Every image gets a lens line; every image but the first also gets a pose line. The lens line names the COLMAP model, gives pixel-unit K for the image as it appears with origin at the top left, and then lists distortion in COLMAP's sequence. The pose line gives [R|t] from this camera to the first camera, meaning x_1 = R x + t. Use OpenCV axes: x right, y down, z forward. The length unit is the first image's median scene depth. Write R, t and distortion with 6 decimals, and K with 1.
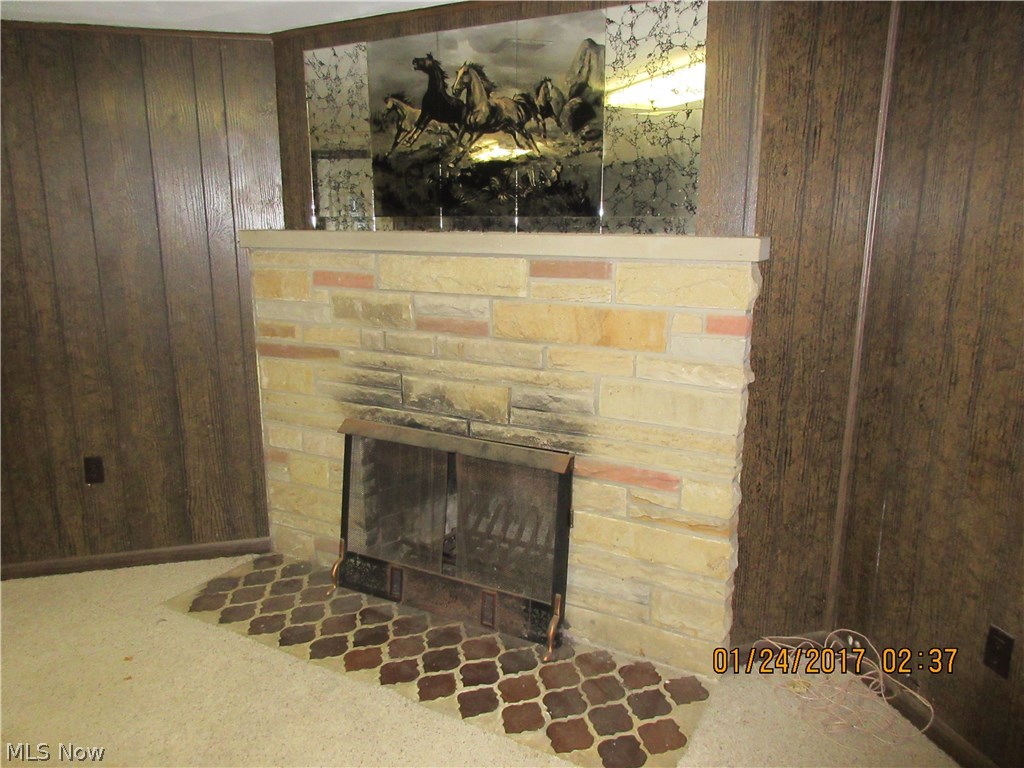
lens RADIAL K [[757.9, 0, 517.9], [0, 757.9, 375.6], [0, 0, 1]] dist [-0.009990, 0.013267]
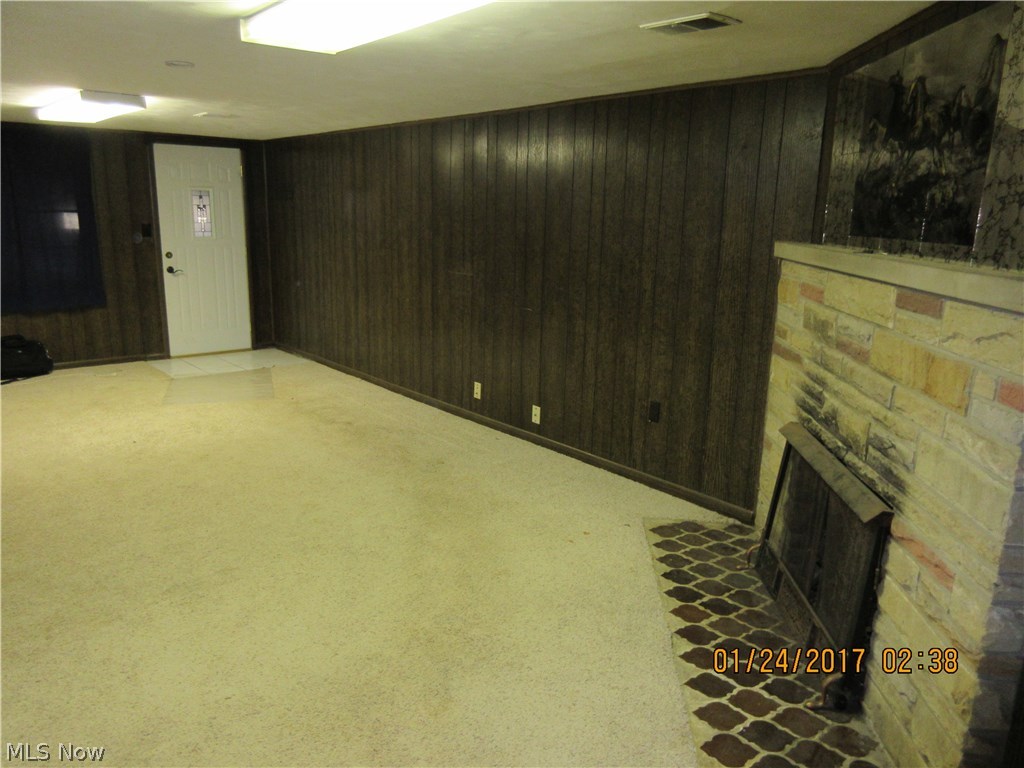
lens RADIAL K [[757.9, 0, 514.7], [0, 757.9, 376.6], [0, 0, 1]] dist [-0.009990, 0.013267]
pose [[0.428910, 0.210000, -0.878599, 0.595936], [-0.218305, 0.967872, 0.124767, -0.058410], [0.876572, 0.138289, 0.460974, 0.174876]]
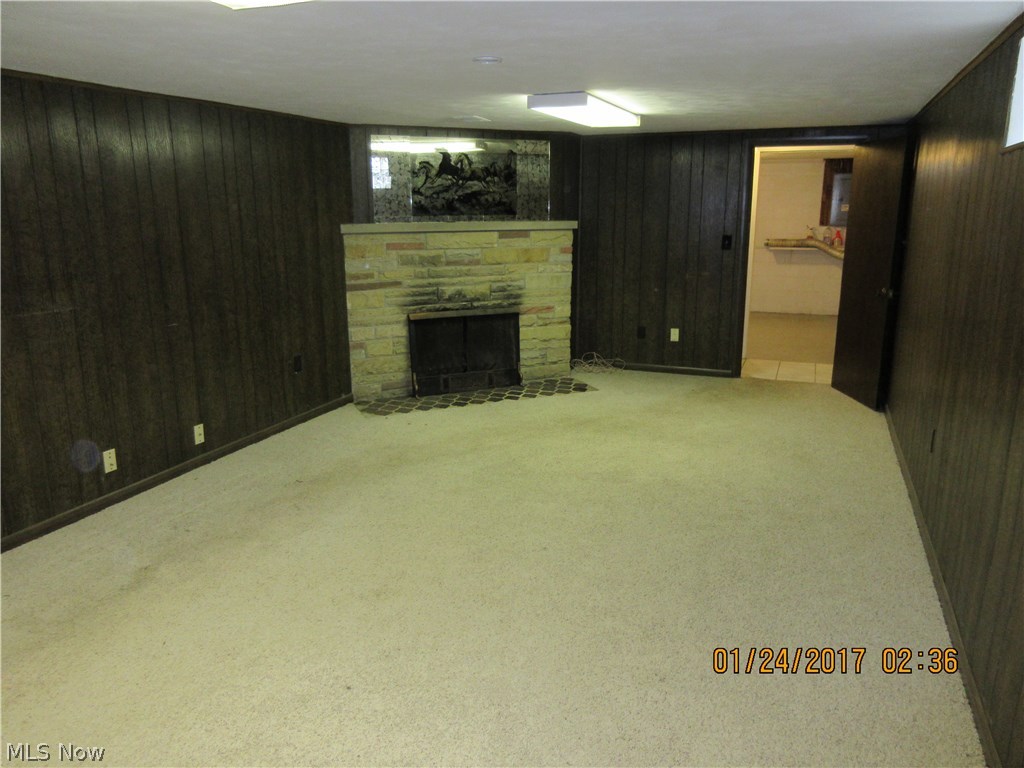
lens RADIAL K [[757.9, 0, 515.7], [0, 757.9, 380.0], [0, 0, 1]] dist [-0.009990, 0.013267]
pose [[0.587374, -0.182688, 0.788427, -1.928469], [0.174452, 0.979868, 0.097081, 0.093697], [-0.790290, 0.080520, 0.607420, -0.530065]]
